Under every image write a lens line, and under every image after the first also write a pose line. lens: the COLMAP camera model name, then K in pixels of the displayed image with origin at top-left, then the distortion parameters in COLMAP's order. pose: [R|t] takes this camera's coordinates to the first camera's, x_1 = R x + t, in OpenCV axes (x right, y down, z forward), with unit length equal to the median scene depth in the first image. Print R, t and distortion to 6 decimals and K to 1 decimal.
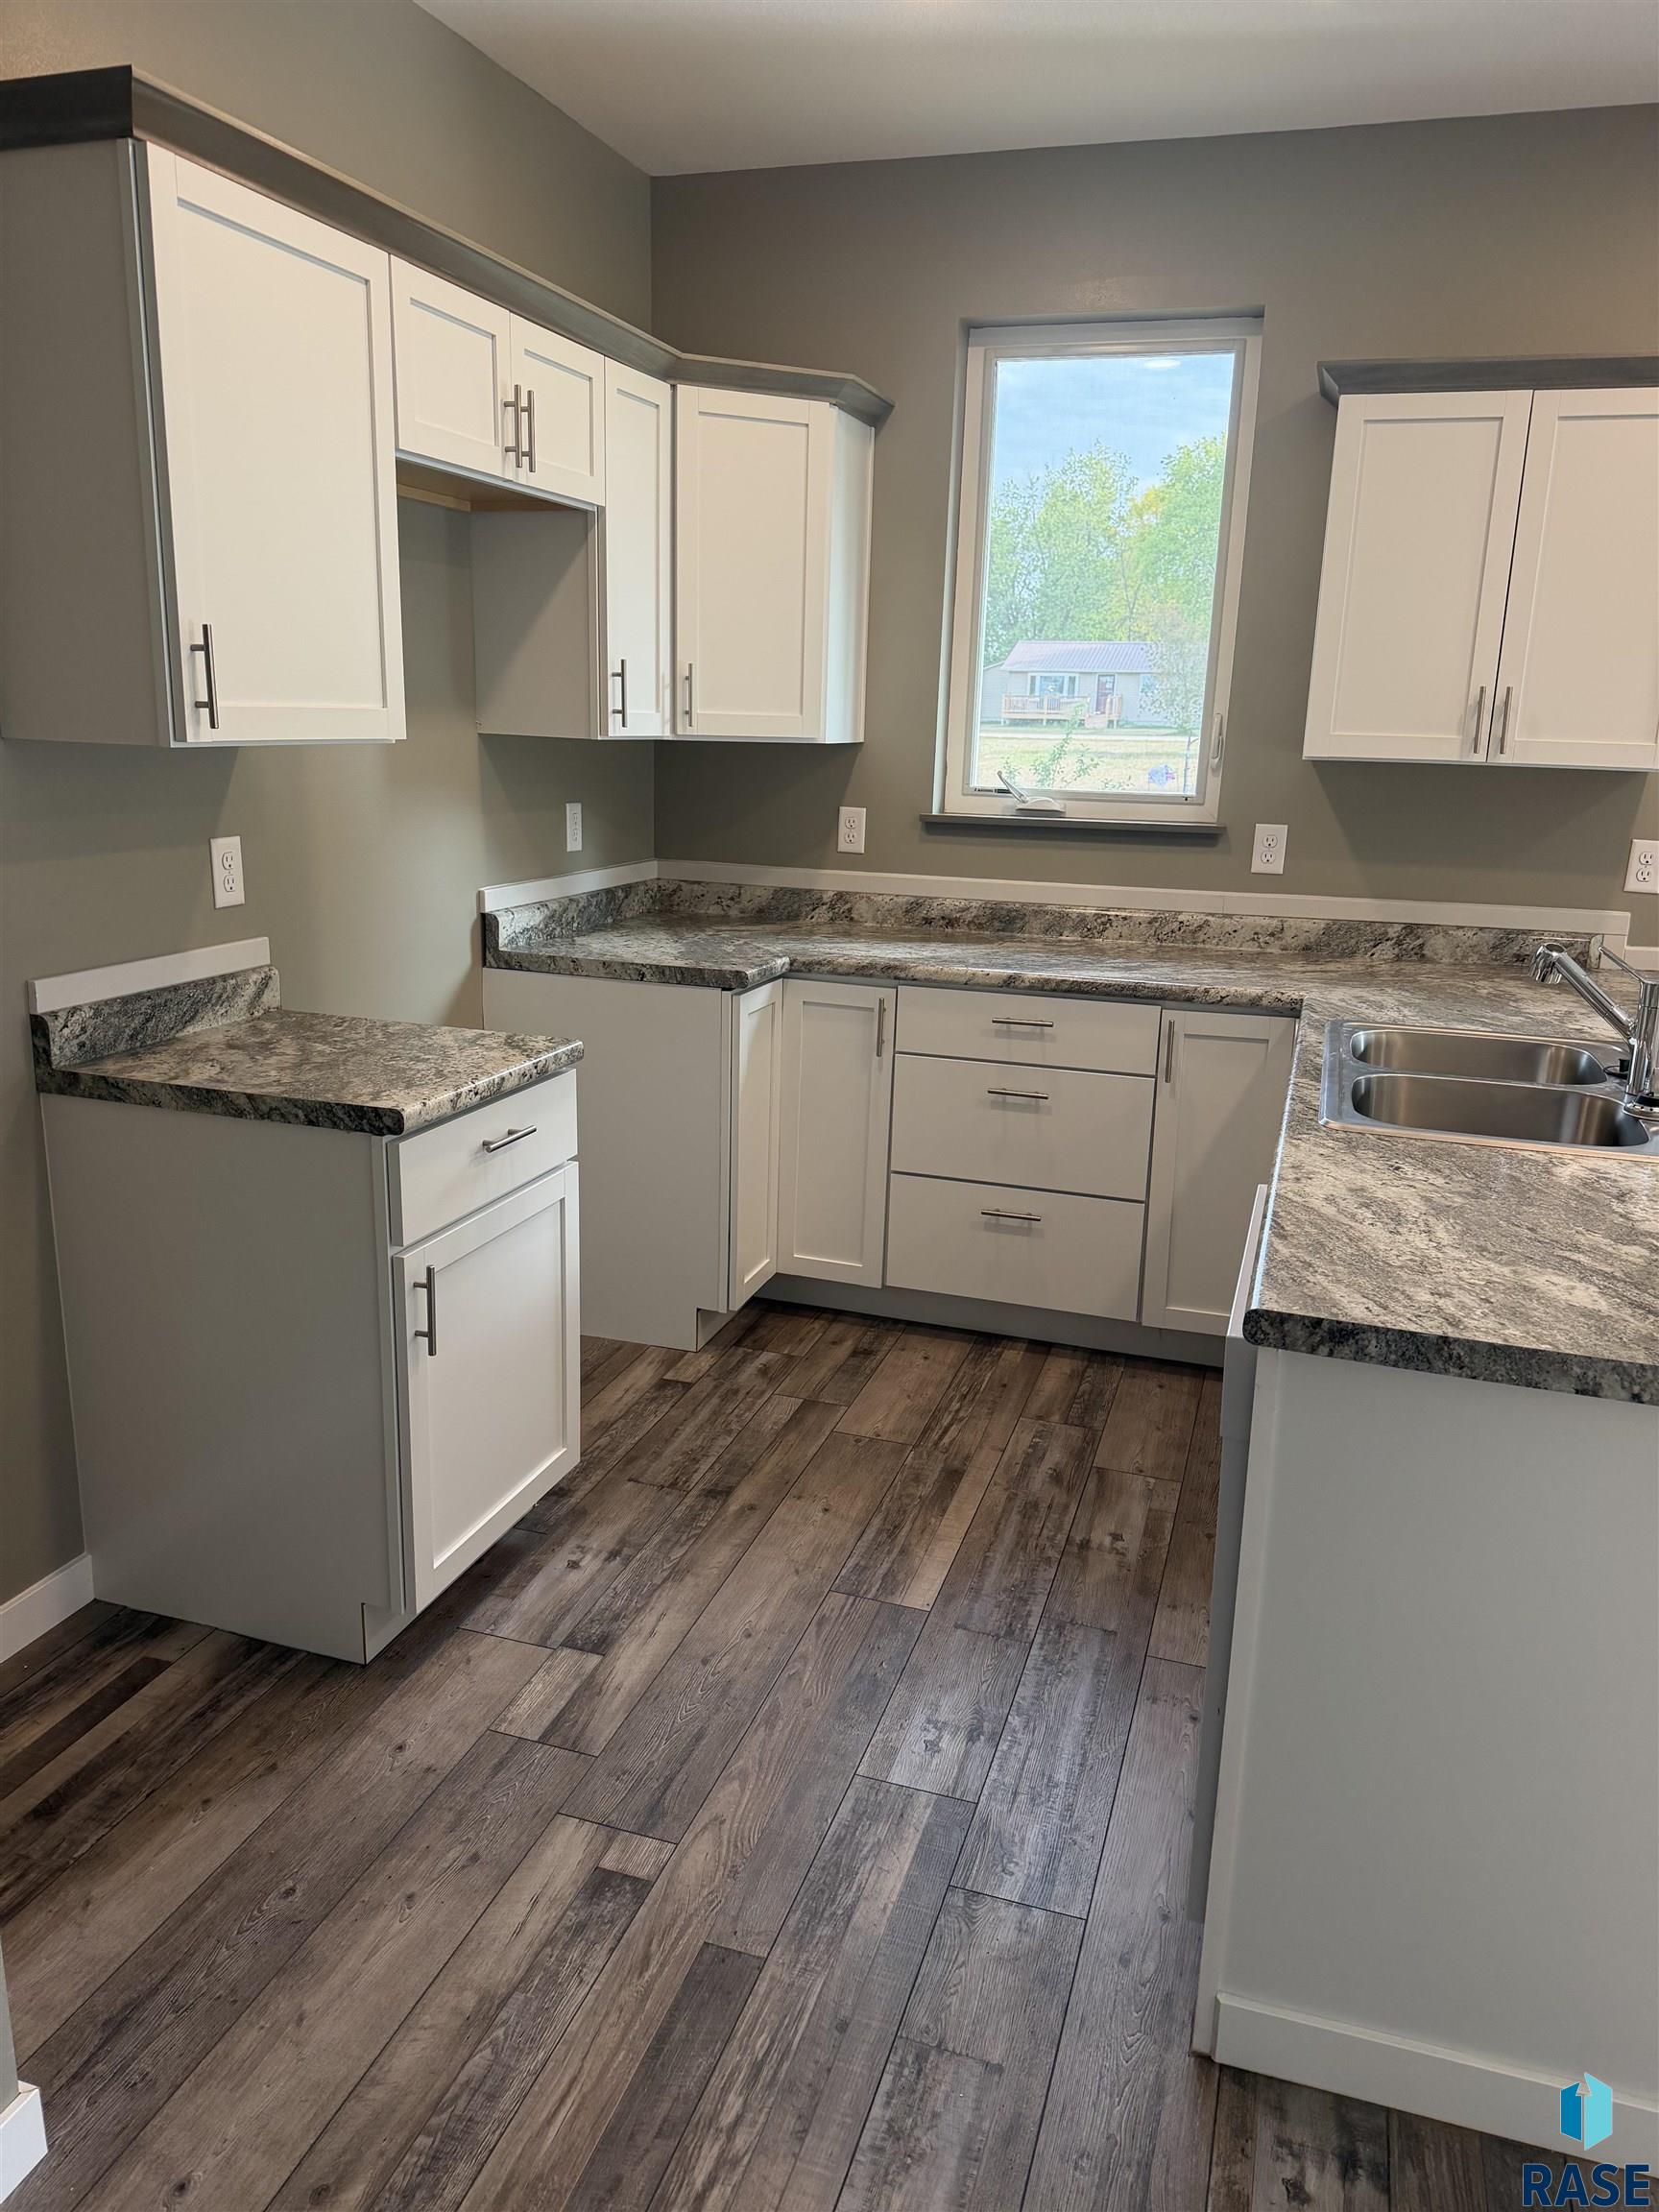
lens RADIAL K [[1561.0, 0, 829.5], [0, 1561.0, 1106.0], [0, 0, 1]] dist [0.029351, -0.028325]
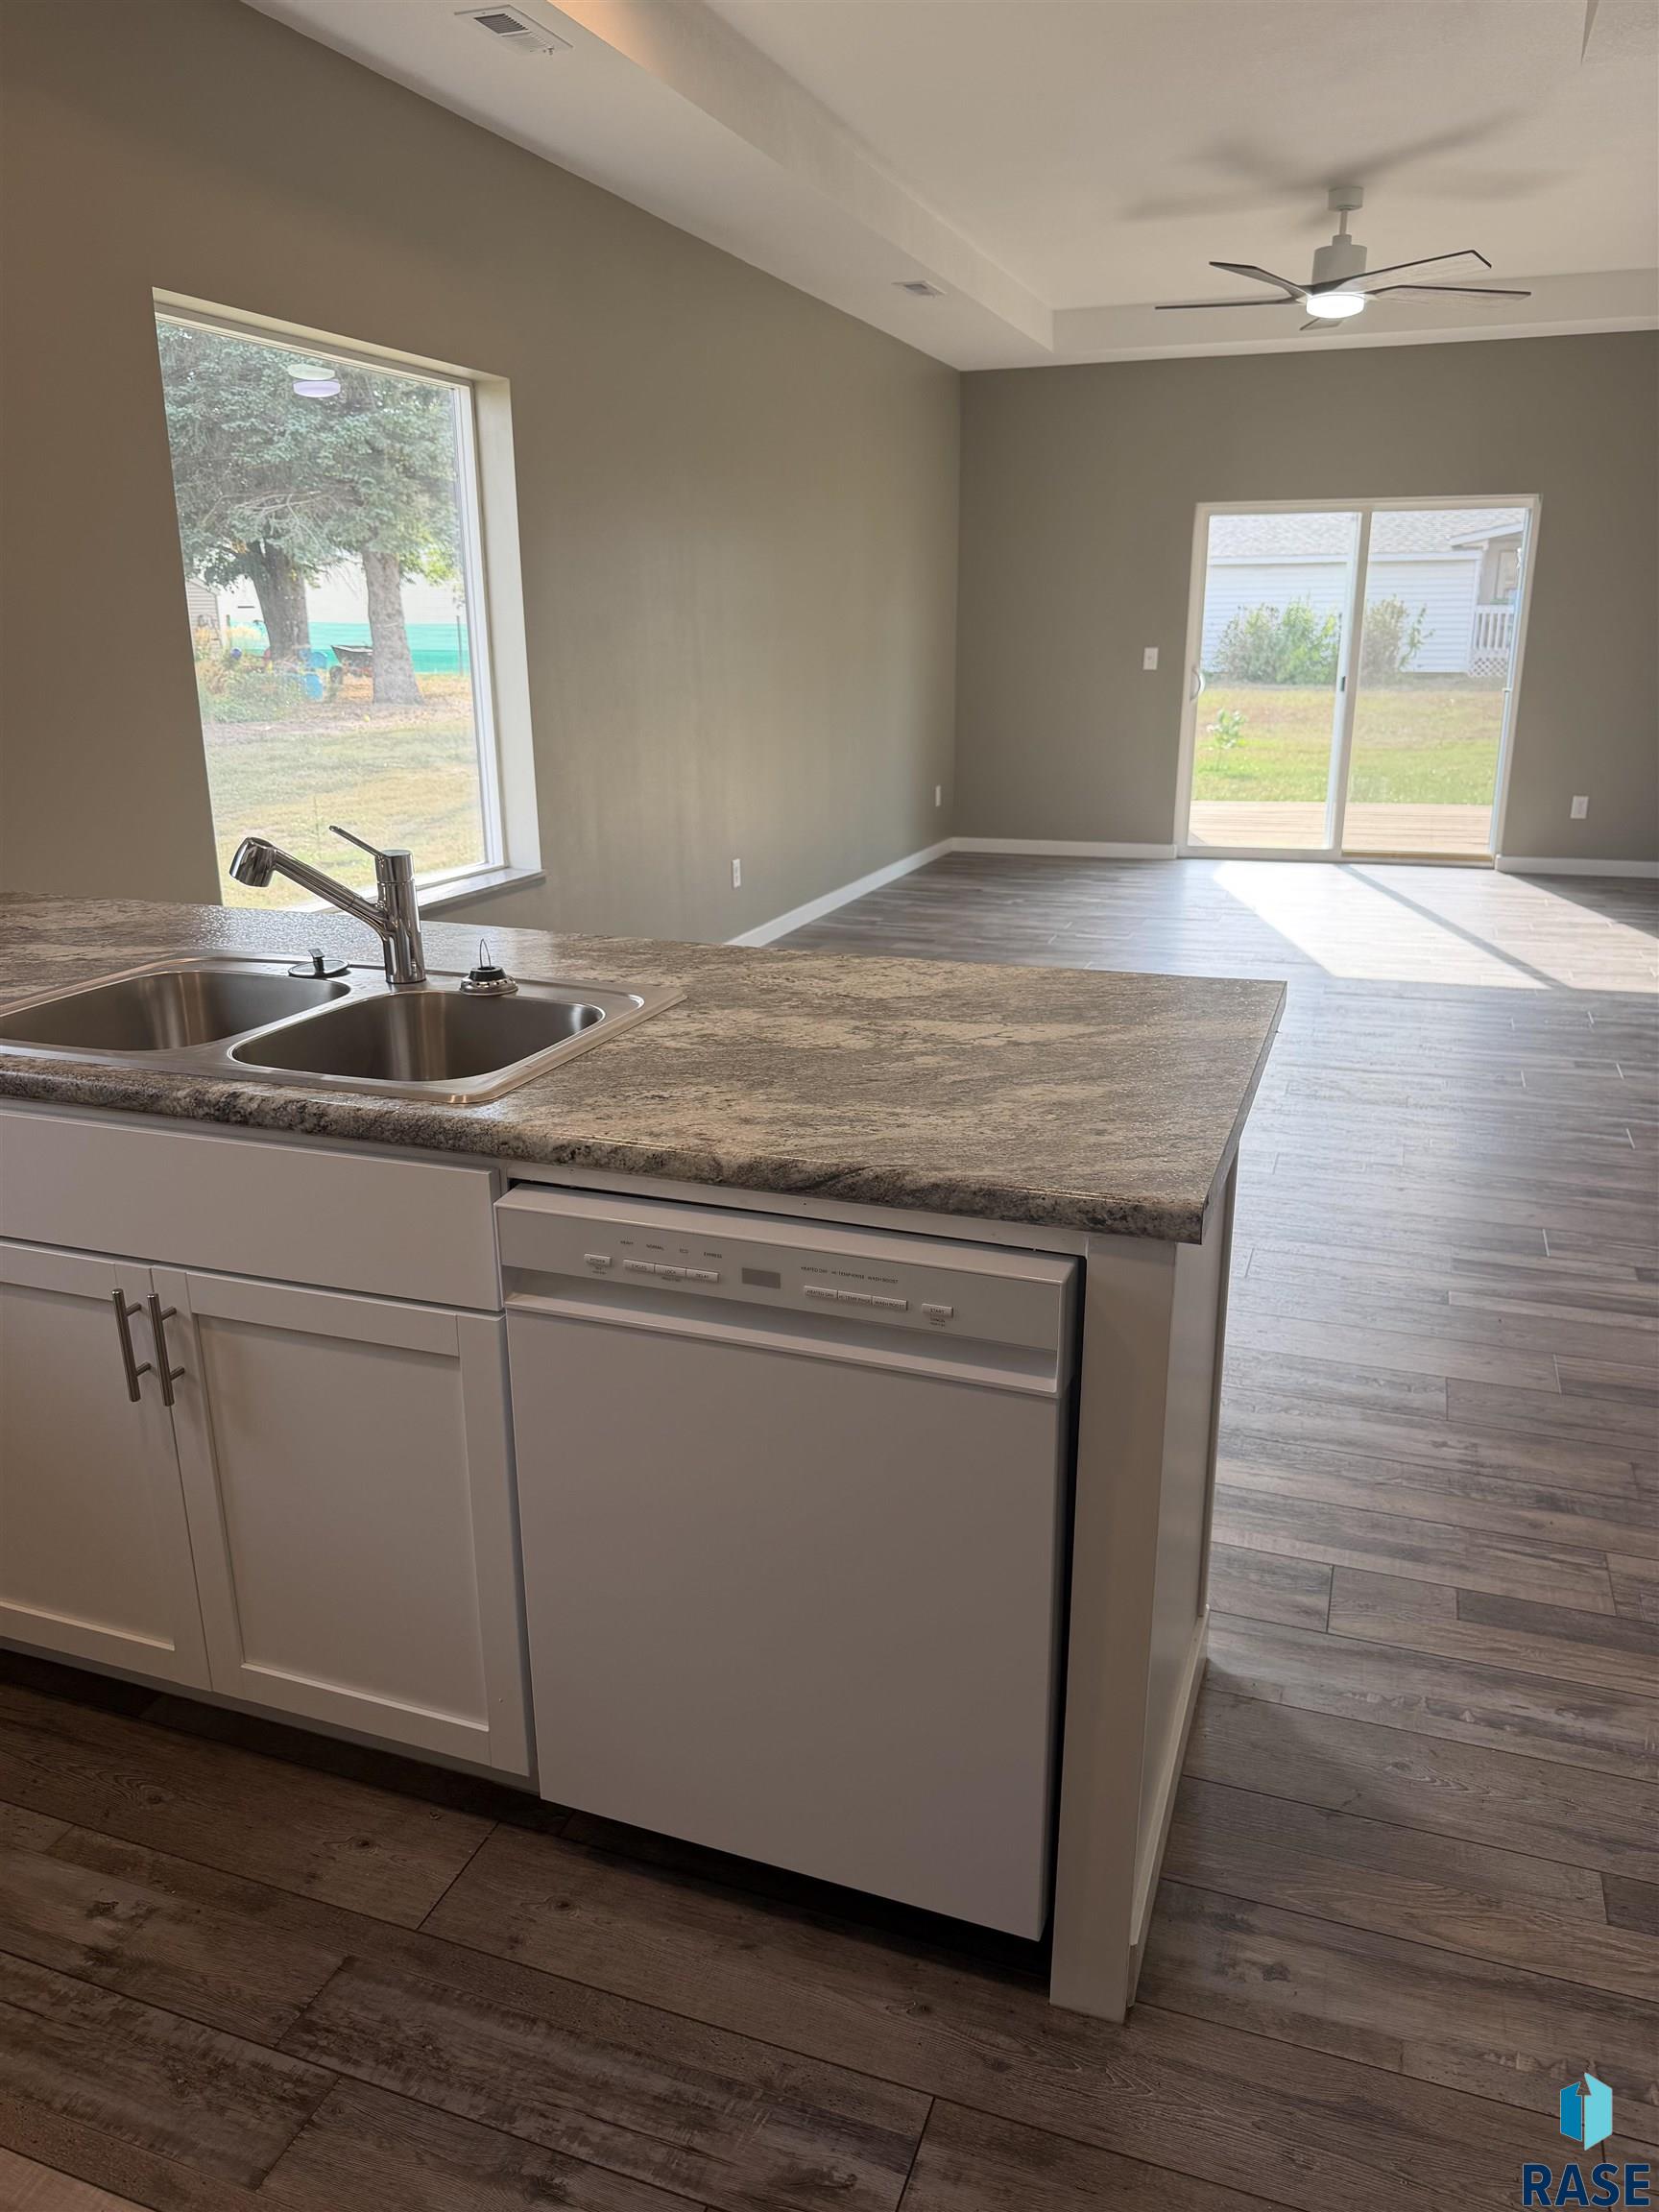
lens RADIAL K [[1561.0, 0, 829.5], [0, 1561.0, 1106.0], [0, 0, 1]] dist [0.029351, -0.028325]
pose [[0.041914, -0.322453, 0.945657, -0.432698], [0.261882, 0.916943, 0.301054, -0.189176], [-0.964189, 0.235033, 0.122878, 0.863508]]
